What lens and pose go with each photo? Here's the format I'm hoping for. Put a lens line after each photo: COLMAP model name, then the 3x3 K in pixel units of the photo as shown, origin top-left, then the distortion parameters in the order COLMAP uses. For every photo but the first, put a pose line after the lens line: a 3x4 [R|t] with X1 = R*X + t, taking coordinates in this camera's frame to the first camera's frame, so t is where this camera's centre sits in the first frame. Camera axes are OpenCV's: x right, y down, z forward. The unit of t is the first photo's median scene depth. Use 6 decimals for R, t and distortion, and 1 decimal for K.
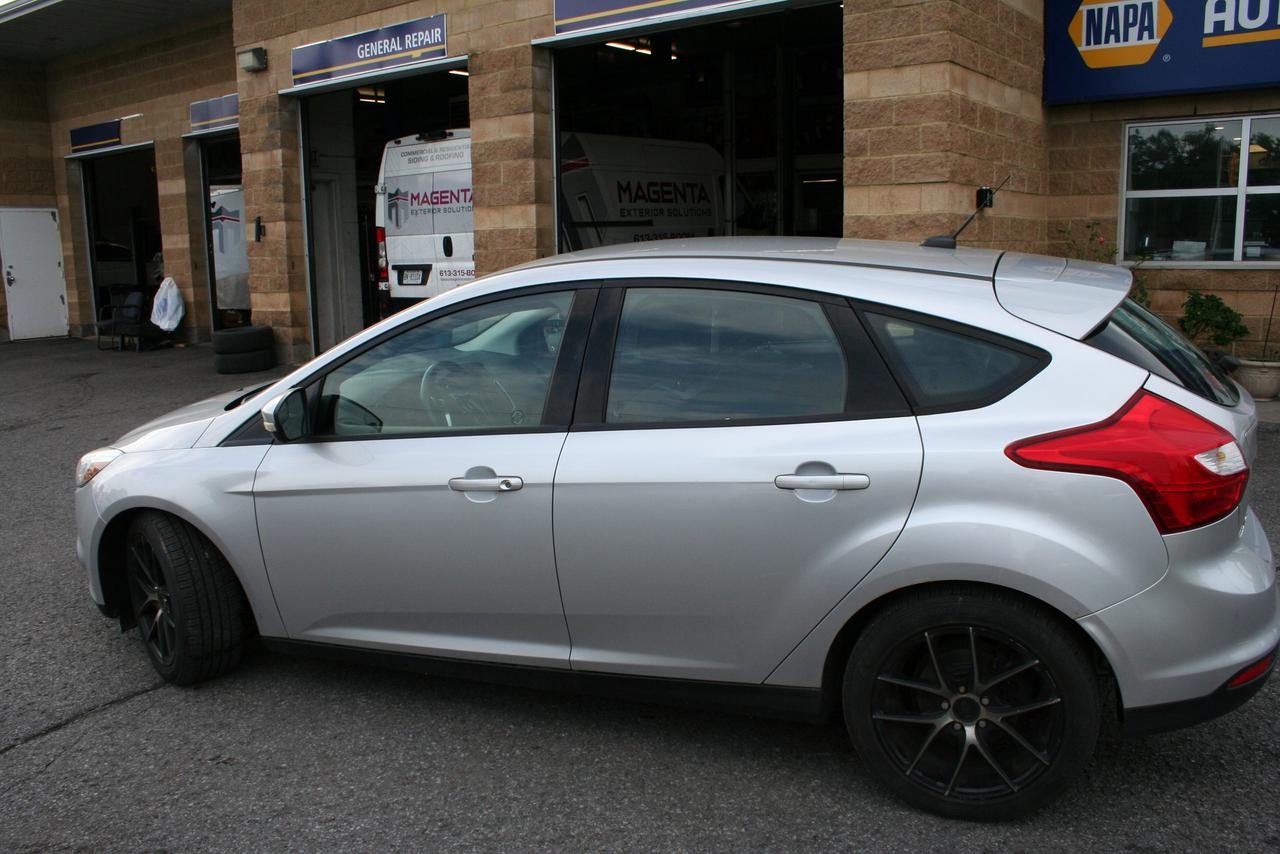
lens RADIAL K [[1083.4, 0, 662.4], [0, 1083.4, 462.1], [0, 0, 1]] dist [-0.152548, 0.114546]
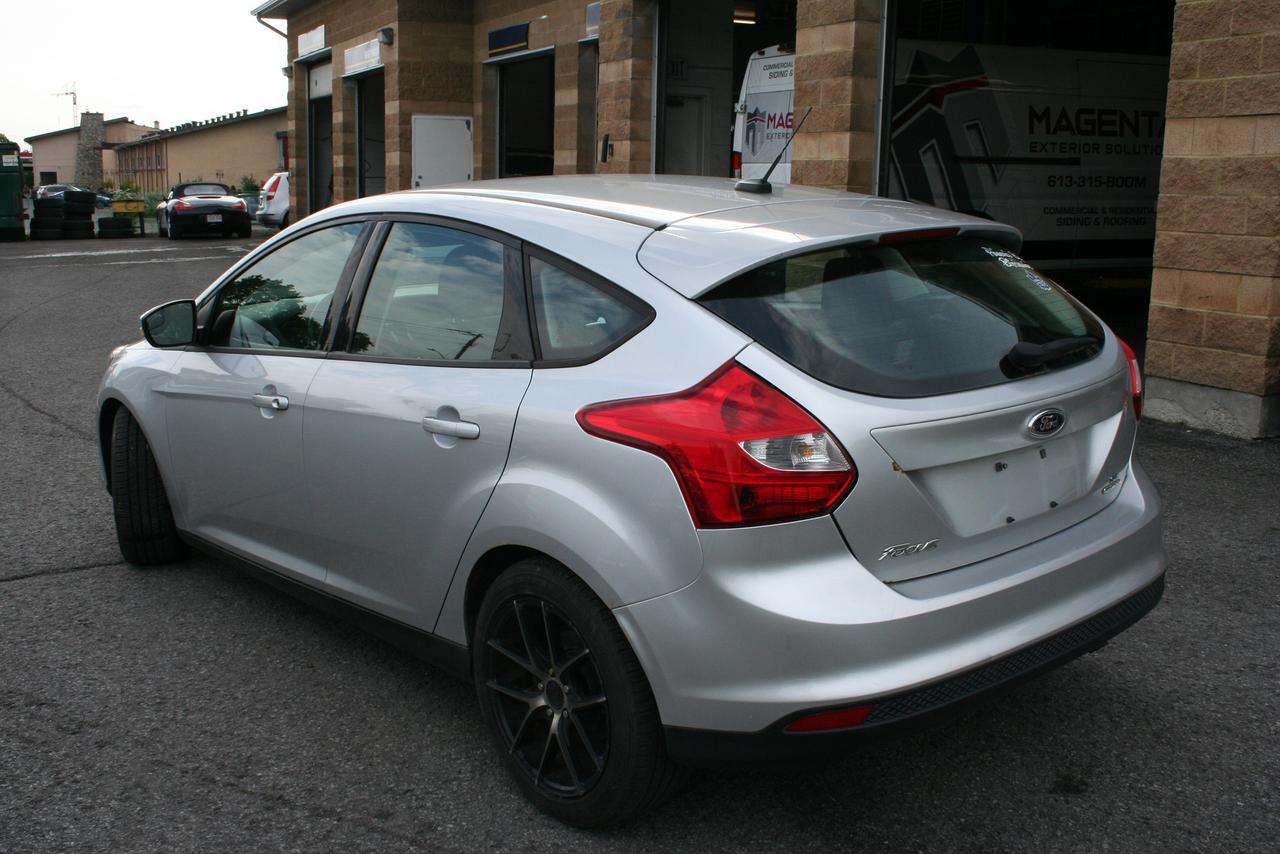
lens RADIAL K [[1347.6, 0, 645.5], [0, 1347.6, 472.4], [0, 0, 1]] dist [-0.060681, 0.000000]
pose [[0.882331, 0.134496, -0.451002, 0.203692], [-0.127160, 0.990783, 0.046694, -0.004907], [0.453125, 0.016150, 0.891301, -0.000010]]
